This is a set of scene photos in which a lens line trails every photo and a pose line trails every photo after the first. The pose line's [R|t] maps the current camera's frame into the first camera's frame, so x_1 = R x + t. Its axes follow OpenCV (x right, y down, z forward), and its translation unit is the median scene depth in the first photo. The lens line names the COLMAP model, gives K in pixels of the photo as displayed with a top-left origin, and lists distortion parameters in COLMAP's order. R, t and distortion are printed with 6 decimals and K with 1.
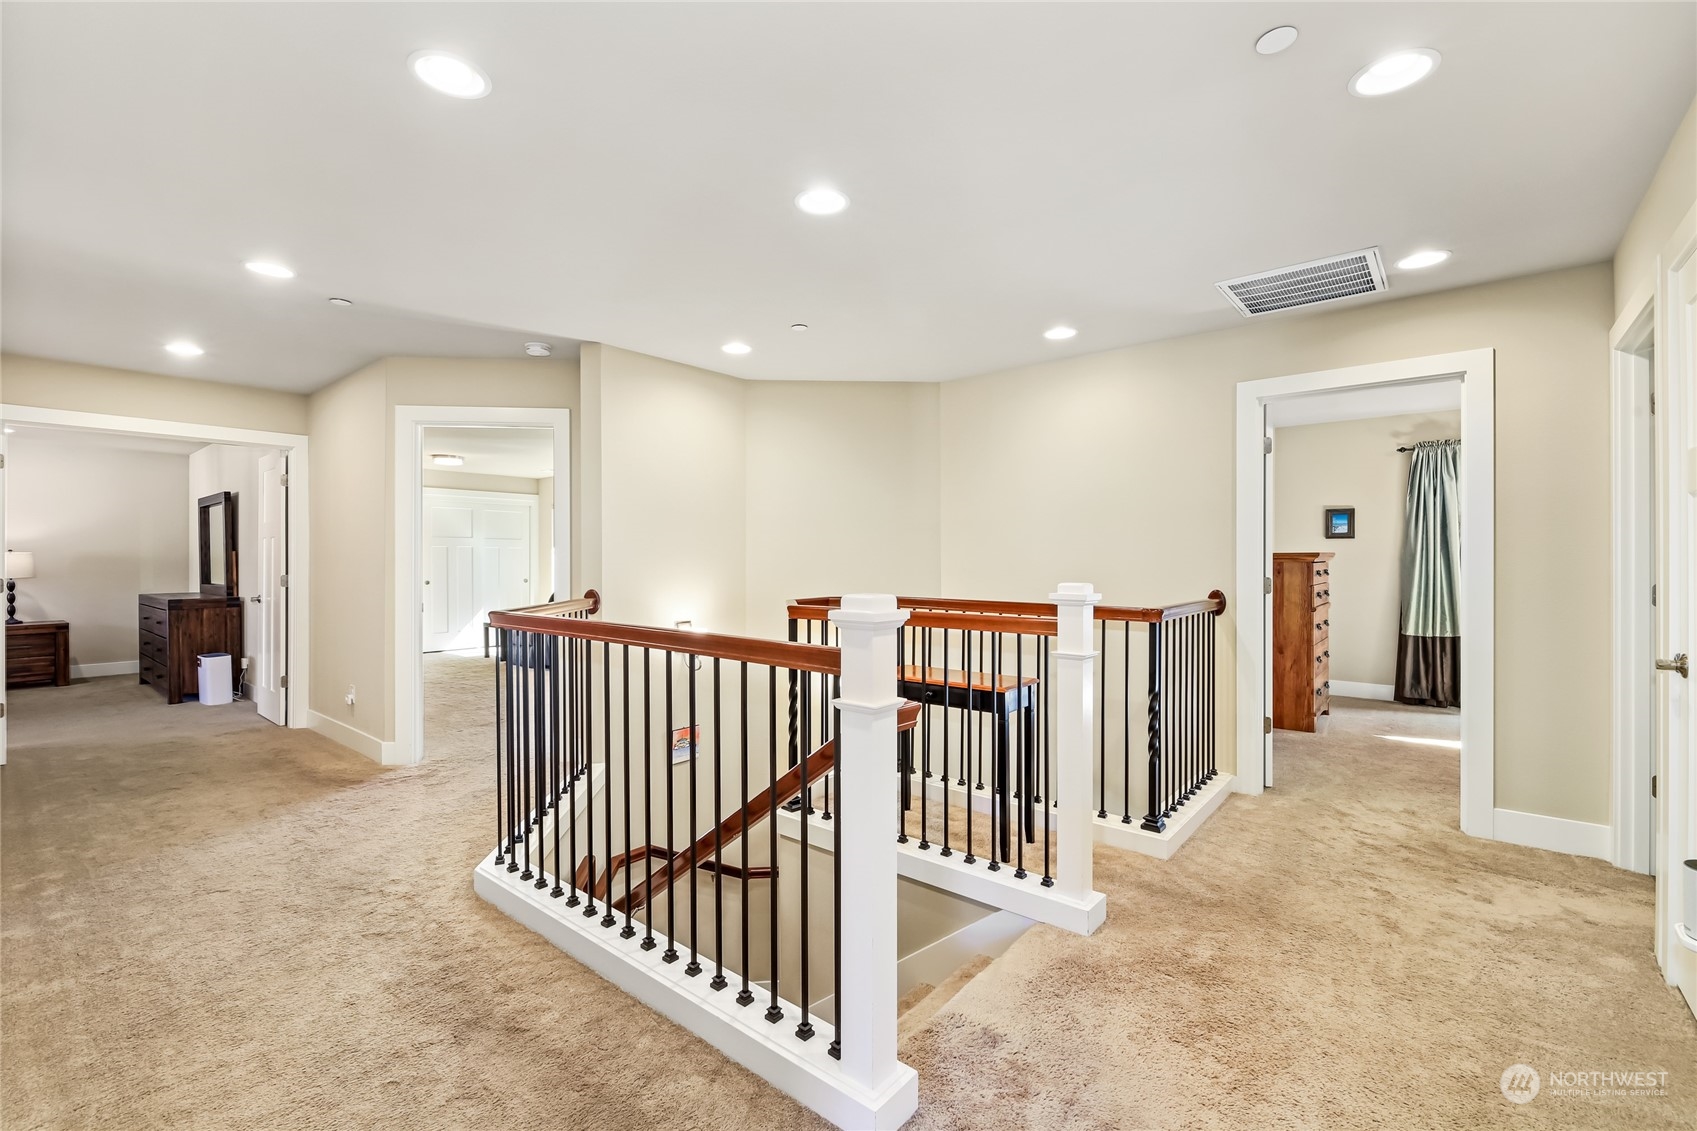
lens RADIAL K [[707.4, 0, 844.6], [0, 707.4, 552.7], [0, 0, 1]] dist [-0.001986, 0.000053]
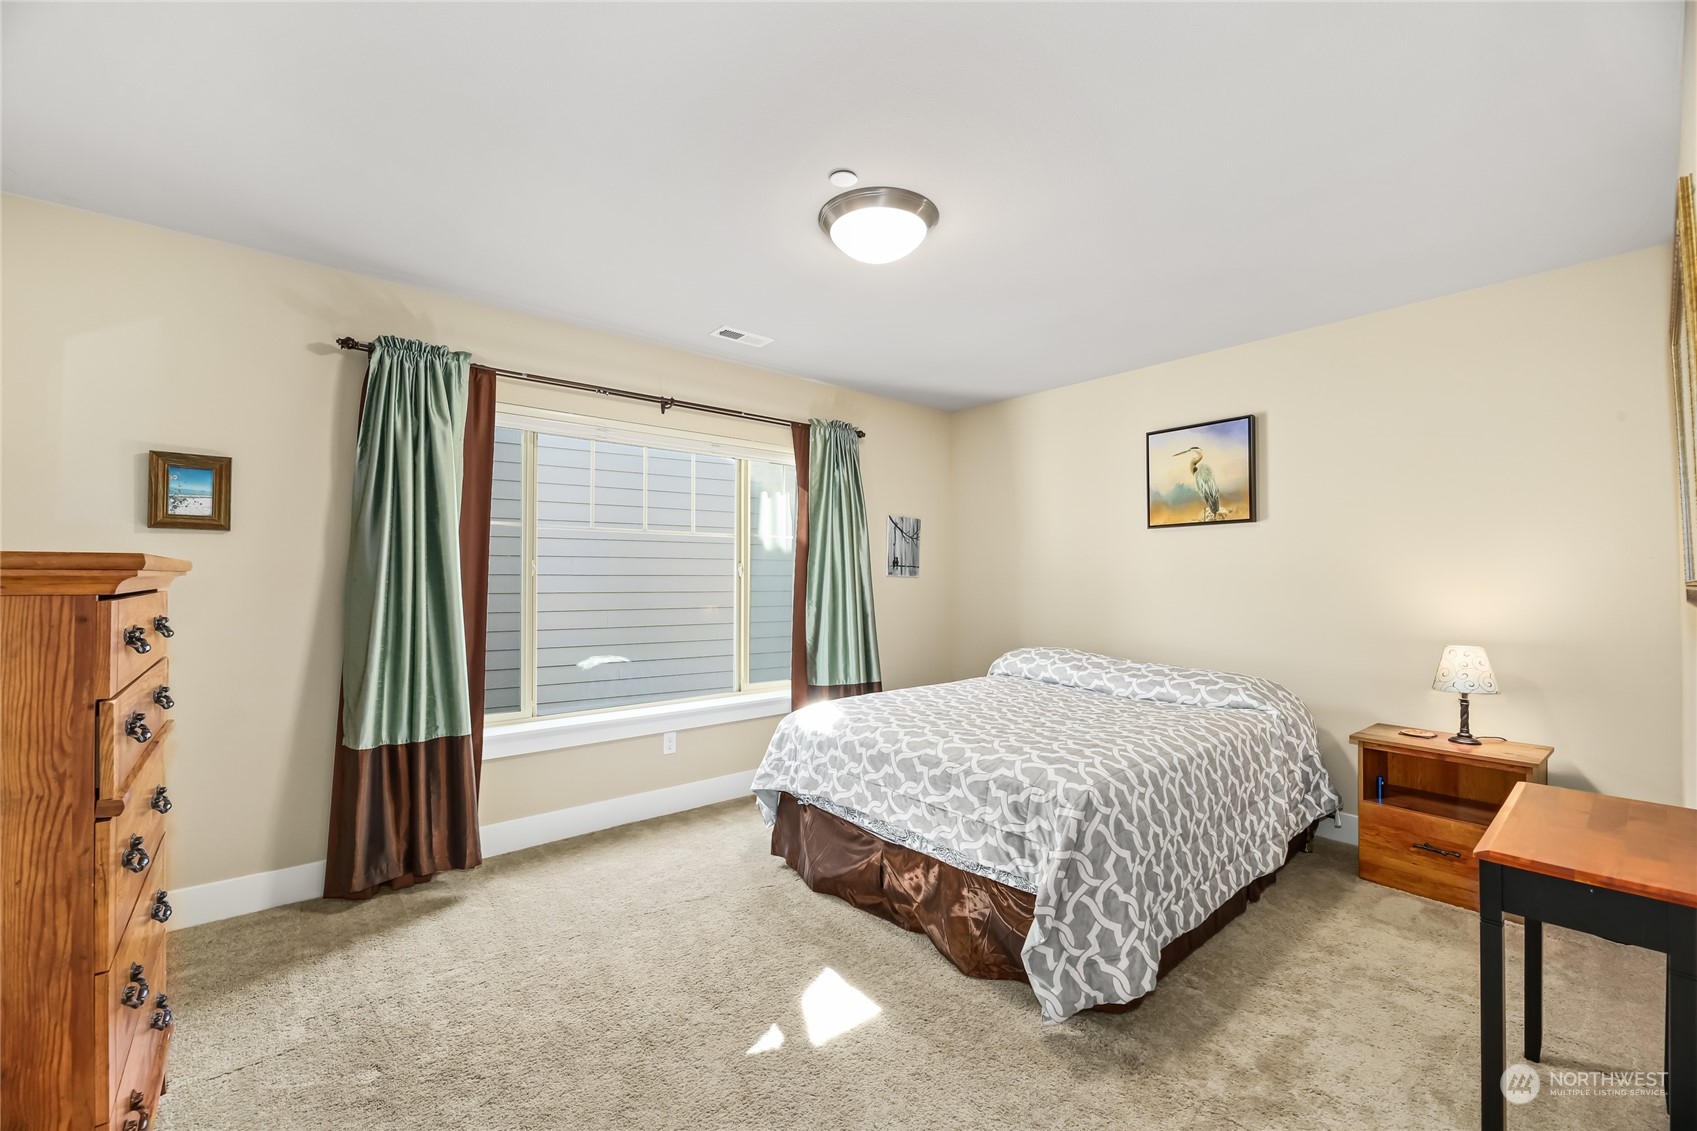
lens RADIAL K [[689.6, 0, 853.0], [0, 689.6, 564.9], [0, 0, 1]] dist [0.000983, -0.002693]
pose [[0.156331, 0.015934, 0.987576, 0.411613], [-0.004335, 0.999871, -0.015446, 0.004676], [-0.987695, -0.001866, 0.156380, 0.623065]]
